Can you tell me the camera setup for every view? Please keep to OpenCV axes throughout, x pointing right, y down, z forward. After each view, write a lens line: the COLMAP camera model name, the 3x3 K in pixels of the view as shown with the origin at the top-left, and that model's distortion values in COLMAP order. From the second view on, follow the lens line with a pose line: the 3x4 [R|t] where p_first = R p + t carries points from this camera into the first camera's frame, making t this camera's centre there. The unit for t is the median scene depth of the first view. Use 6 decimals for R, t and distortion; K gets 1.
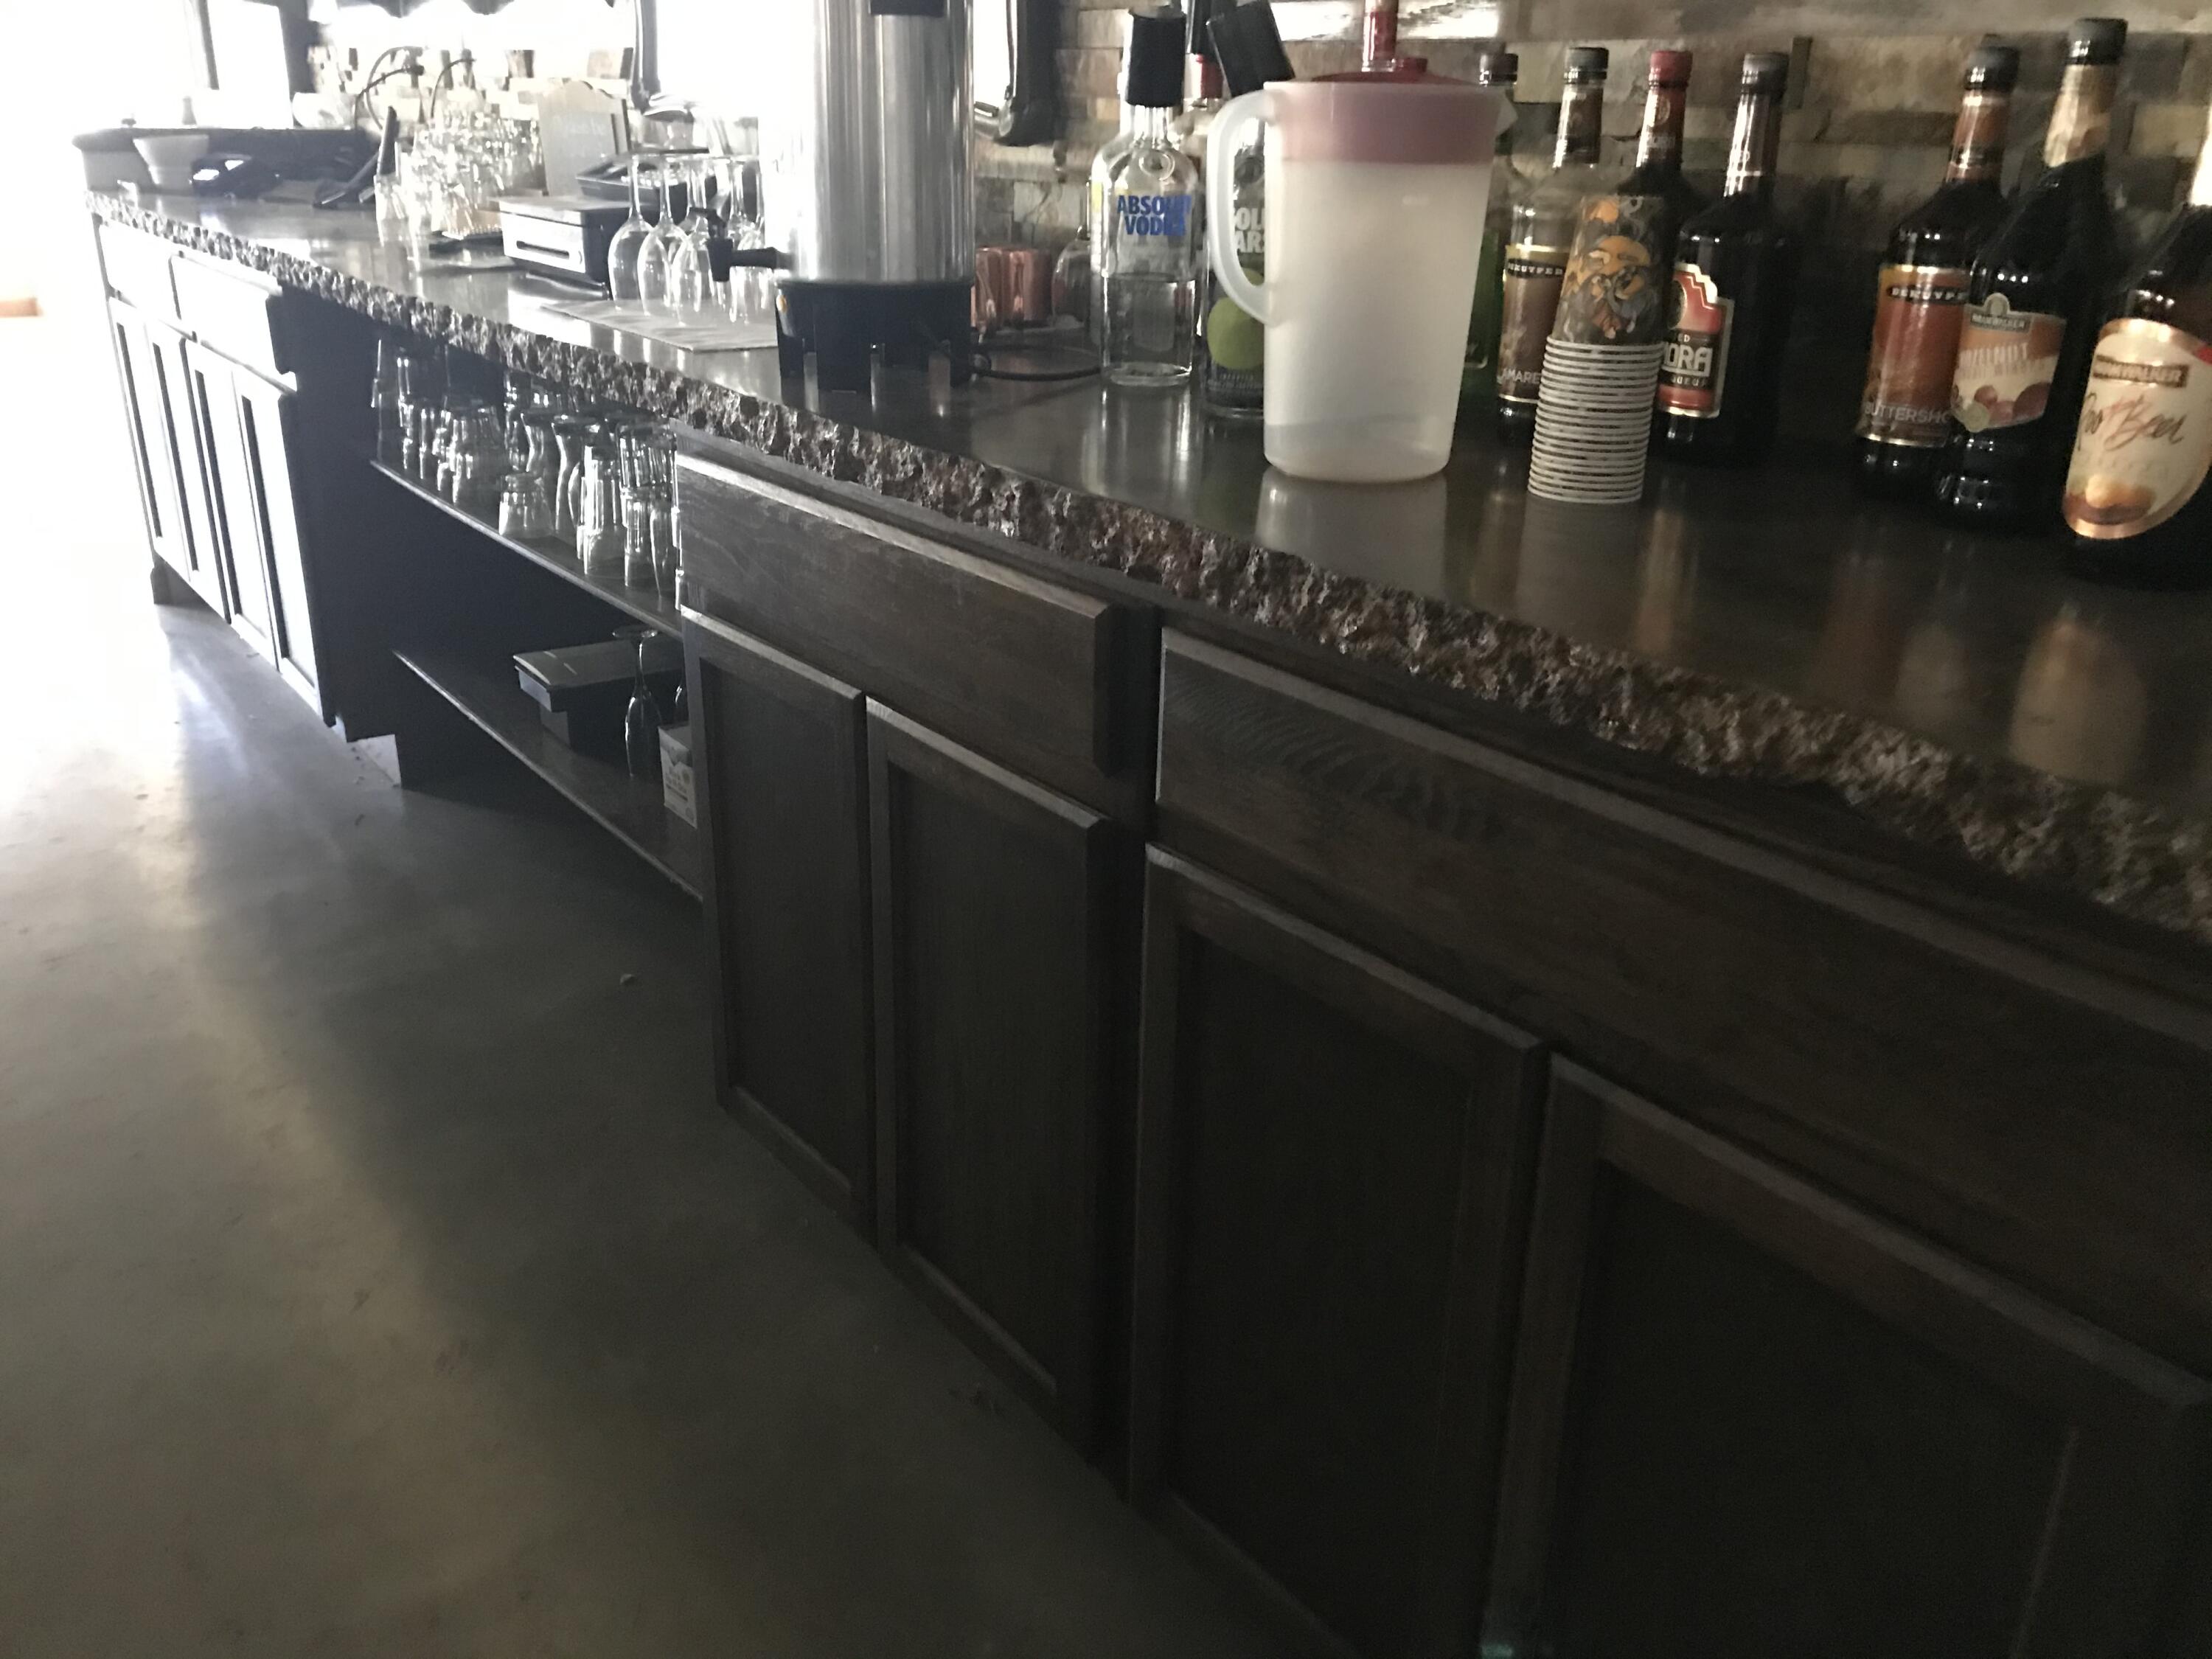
lens RADIAL K [[1823.1, 0, 1099.3], [0, 1823.1, 818.1], [0, 0, 1]] dist [0.040541, -0.047441]
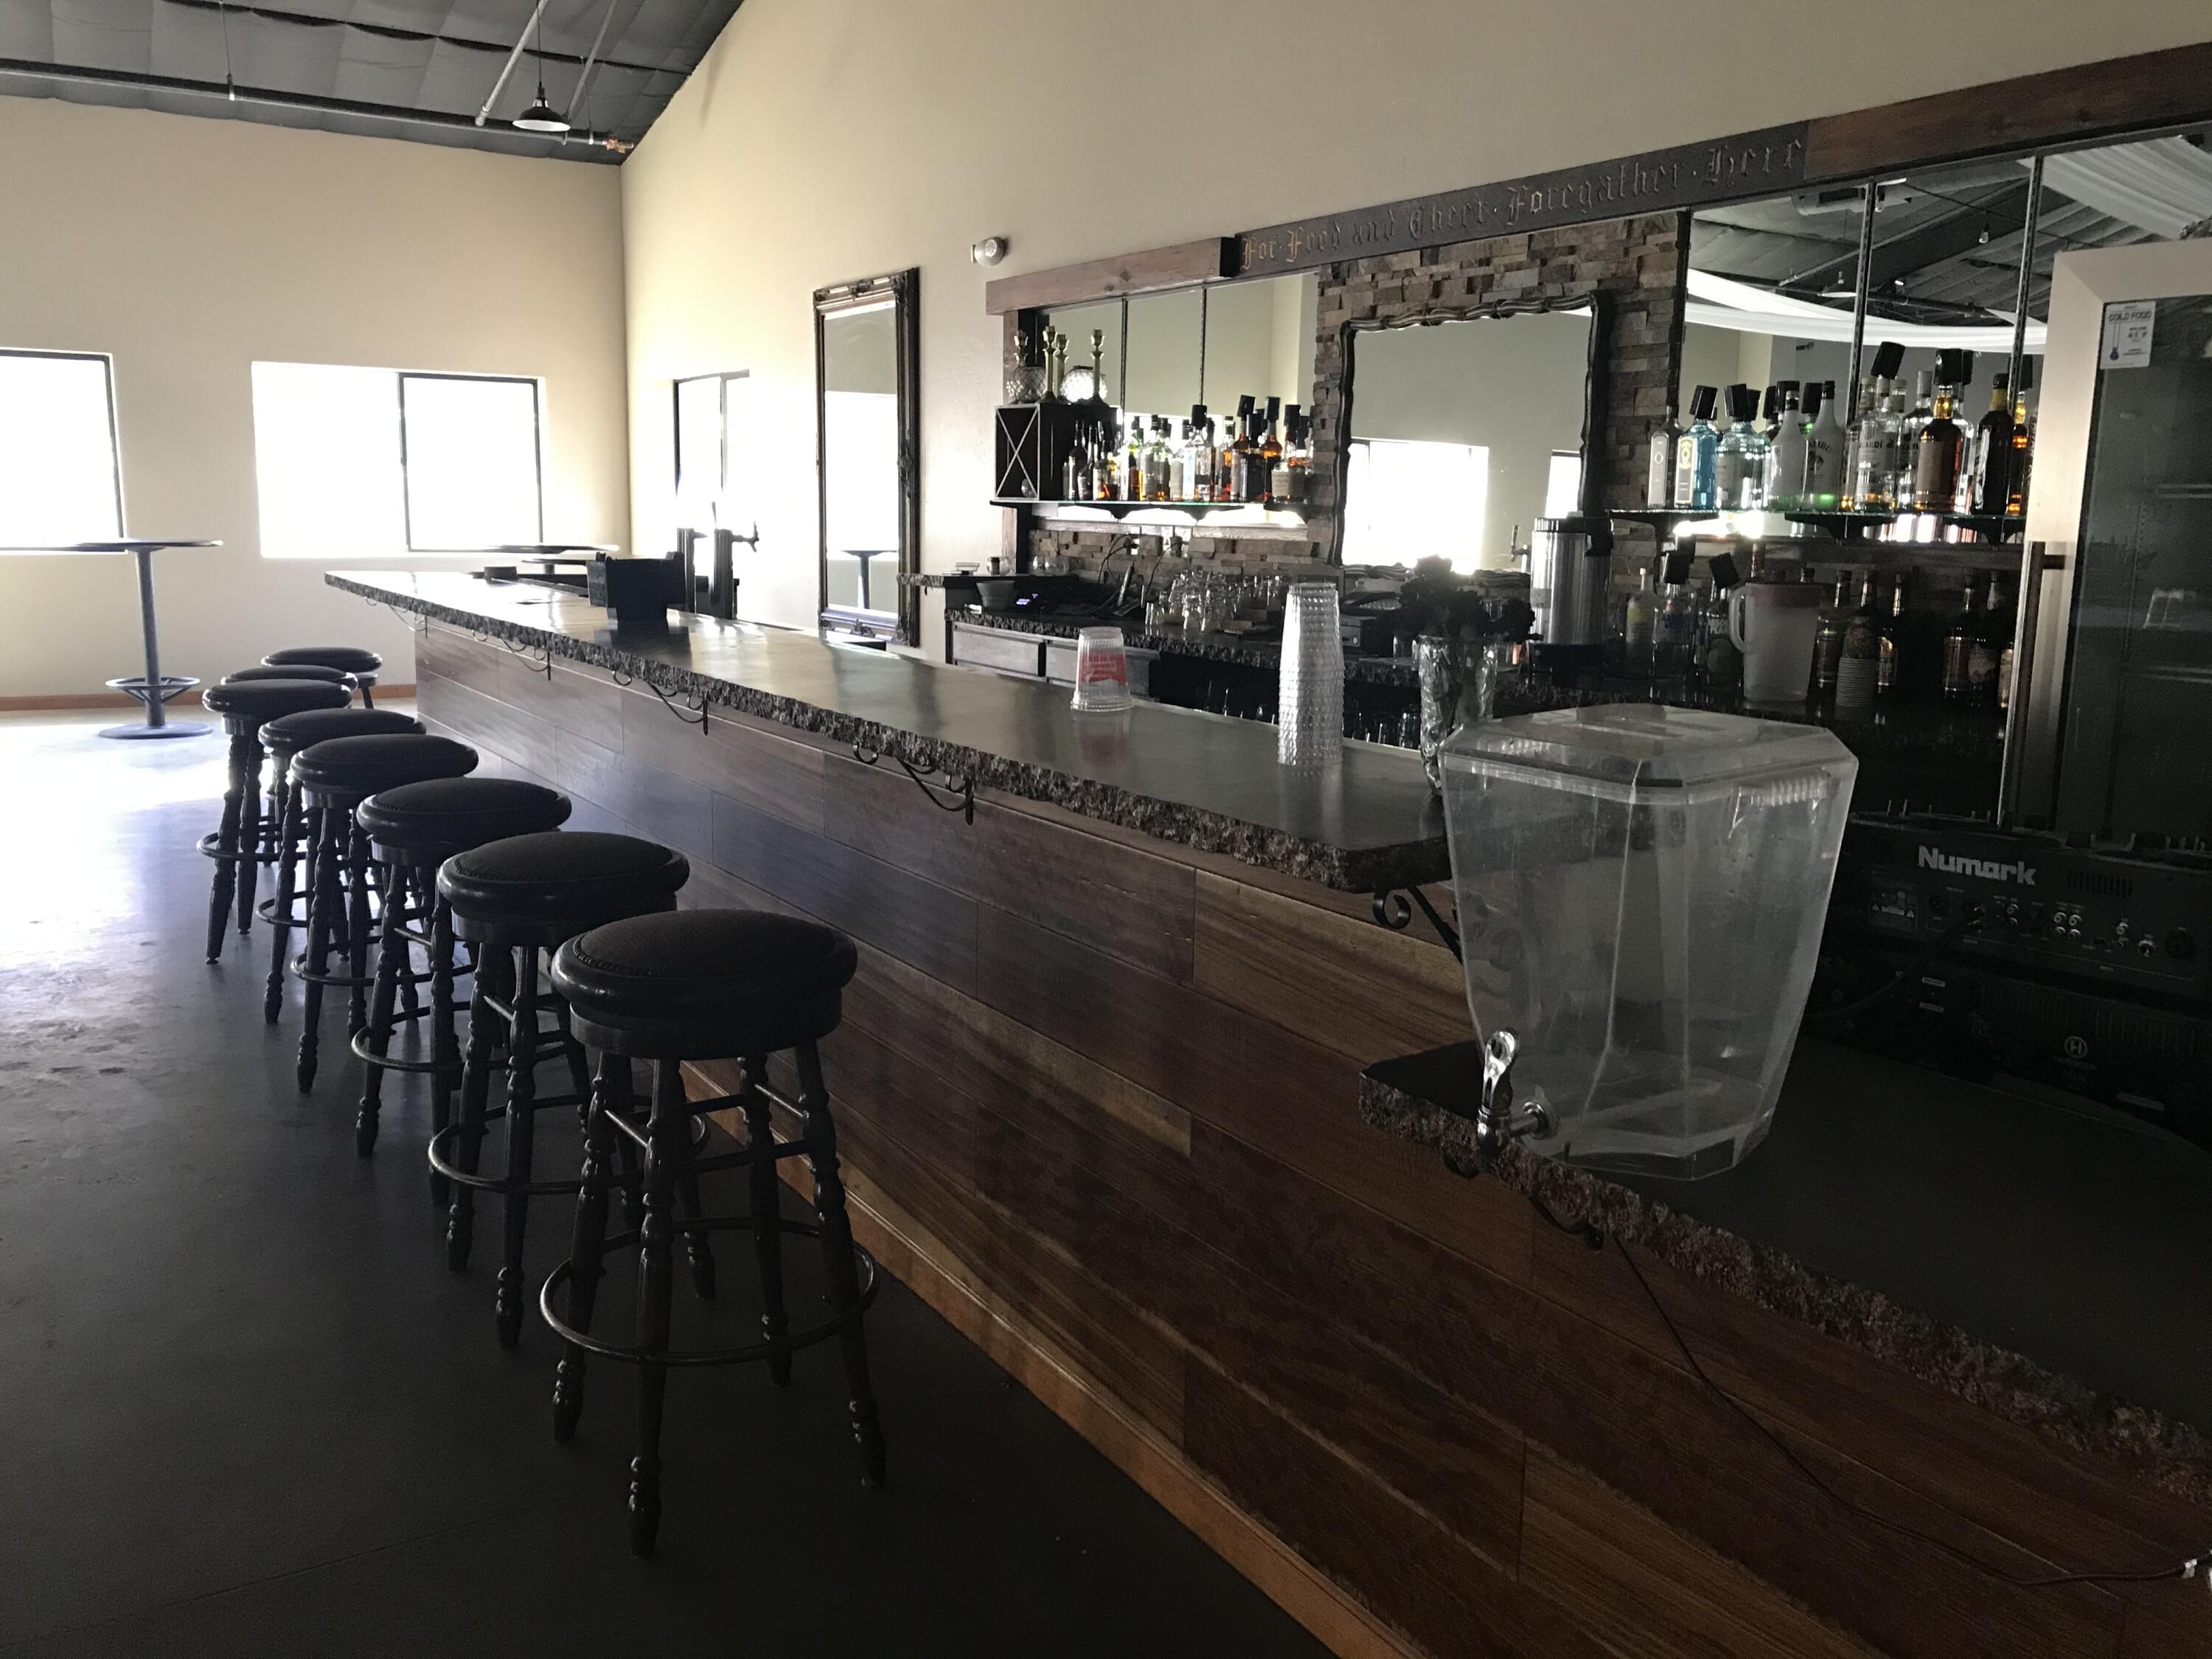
lens RADIAL K [[1823.1, 0, 1111.8], [0, 1823.1, 830.7], [0, 0, 1]] dist [0.040541, -0.047441]
pose [[0.996682, 0.008827, -0.080920, -0.738591], [-0.024935, 0.979420, -0.200285, 0.686306], [0.077487, 0.201638, 0.976390, -2.107162]]
